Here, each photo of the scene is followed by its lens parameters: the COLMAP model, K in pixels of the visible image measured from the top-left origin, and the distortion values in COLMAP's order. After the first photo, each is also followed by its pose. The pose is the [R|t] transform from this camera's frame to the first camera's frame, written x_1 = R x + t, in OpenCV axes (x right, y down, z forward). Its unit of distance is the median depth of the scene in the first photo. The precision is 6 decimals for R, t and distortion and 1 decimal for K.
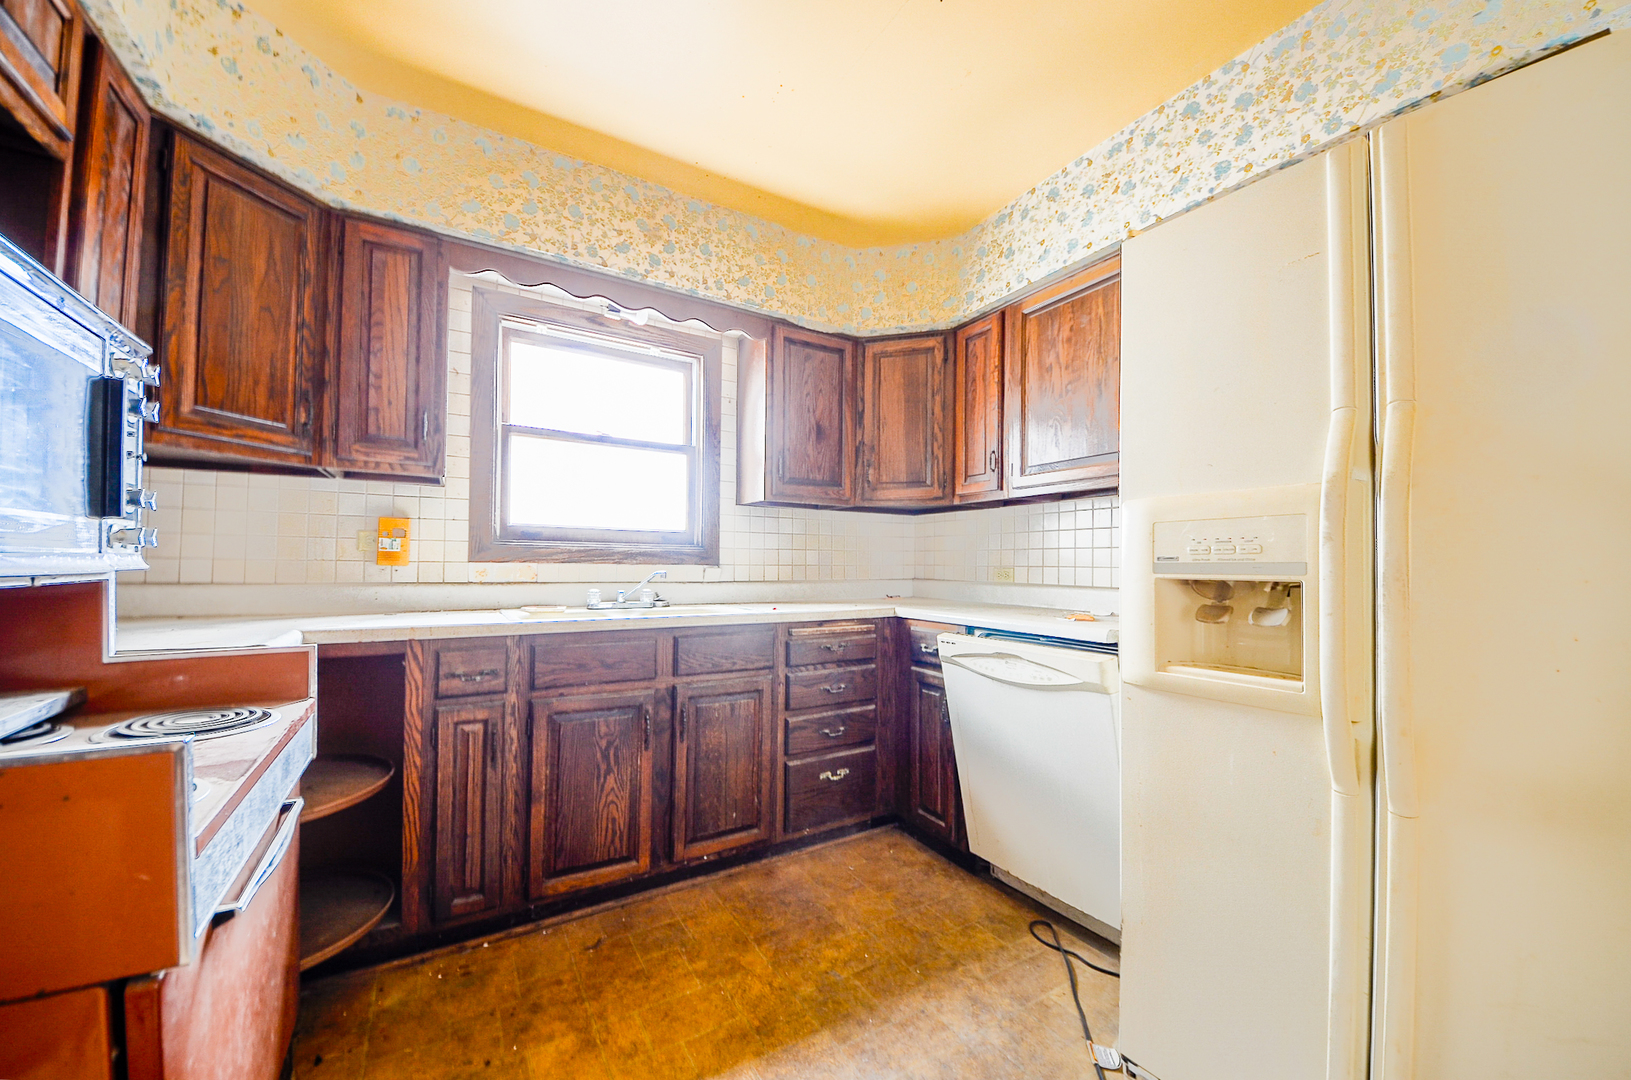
lens RADIAL K [[609.4, 0, 808.8], [0, 609.4, 554.6], [0, 0, 1]] dist [0.031726, -0.000320]
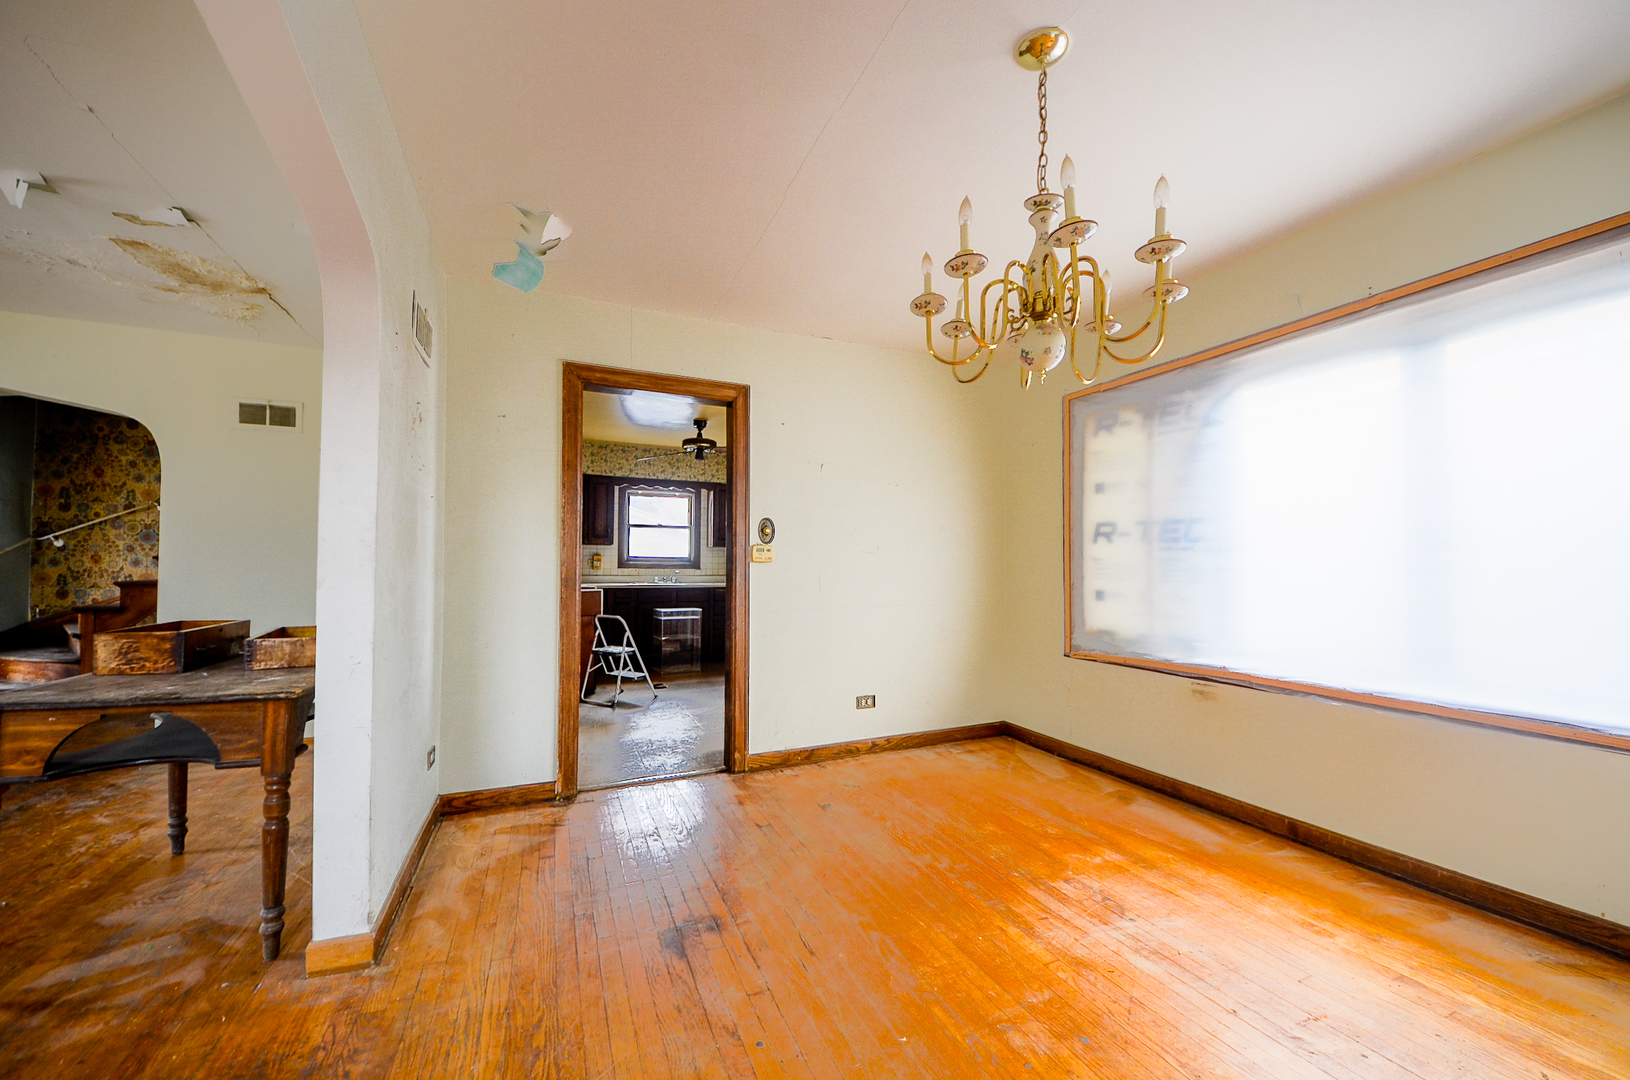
lens RADIAL K [[609.0, 0, 819.9], [0, 609.0, 550.8], [0, 0, 1]] dist [0.031726, -0.000320]
pose [[0.991394, -0.012817, -0.130280, 0.870720], [0.010664, 0.999795, -0.017213, -0.013809], [0.130474, 0.015676, 0.991328, -1.942961]]
